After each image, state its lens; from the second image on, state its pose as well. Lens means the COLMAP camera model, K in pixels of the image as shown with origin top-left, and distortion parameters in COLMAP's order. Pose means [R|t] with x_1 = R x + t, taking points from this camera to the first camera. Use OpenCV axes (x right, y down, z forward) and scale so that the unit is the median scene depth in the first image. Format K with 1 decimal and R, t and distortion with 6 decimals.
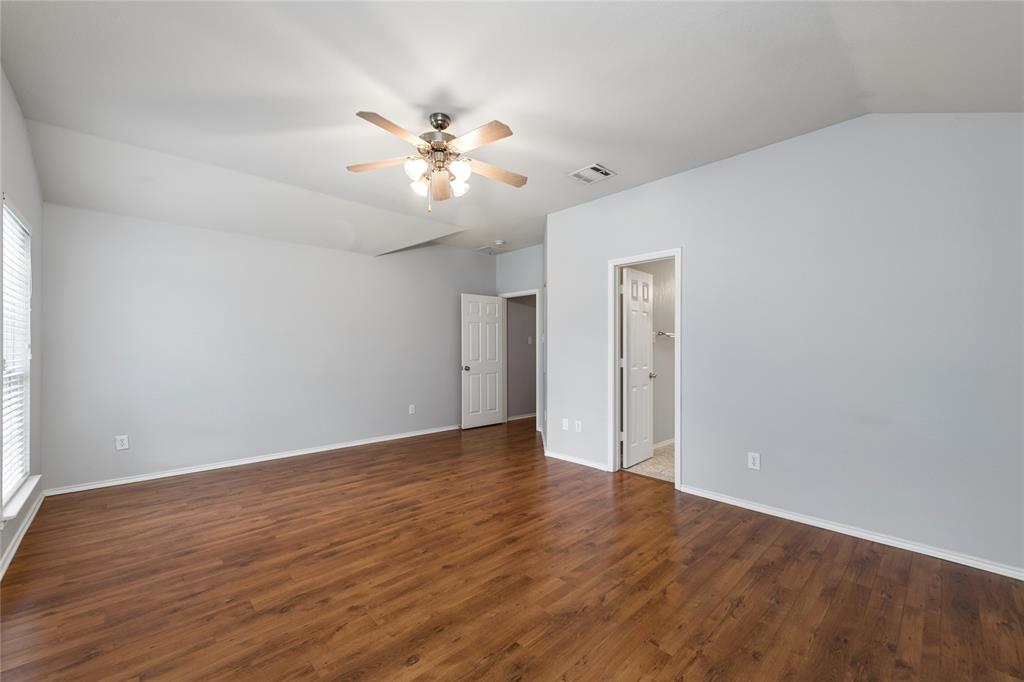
lens RADIAL K [[403.7, 0, 509.7], [0, 403.7, 351.3], [0, 0, 1]] dist [0.013984, -0.006476]
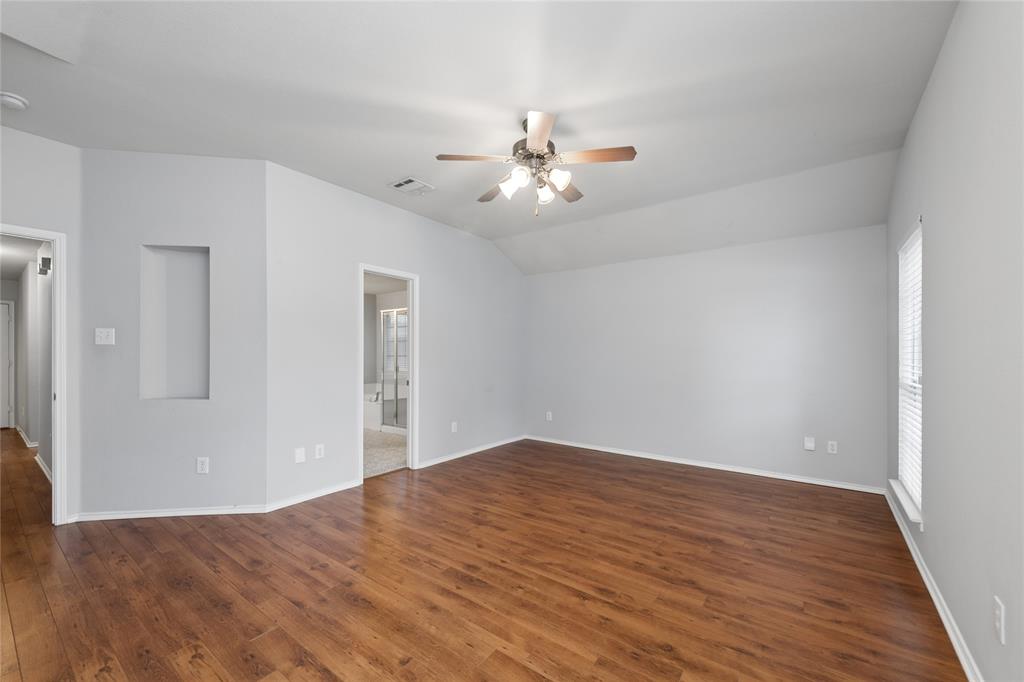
lens RADIAL K [[403.7, 0, 509.7], [0, 403.7, 351.3], [0, 0, 1]] dist [0.013984, -0.006476]
pose [[-0.158727, 0.005135, 0.987309, -1.332598], [0.008304, 0.999958, -0.003866, -0.027717], [-0.987288, 0.007585, -0.158763, 1.383749]]
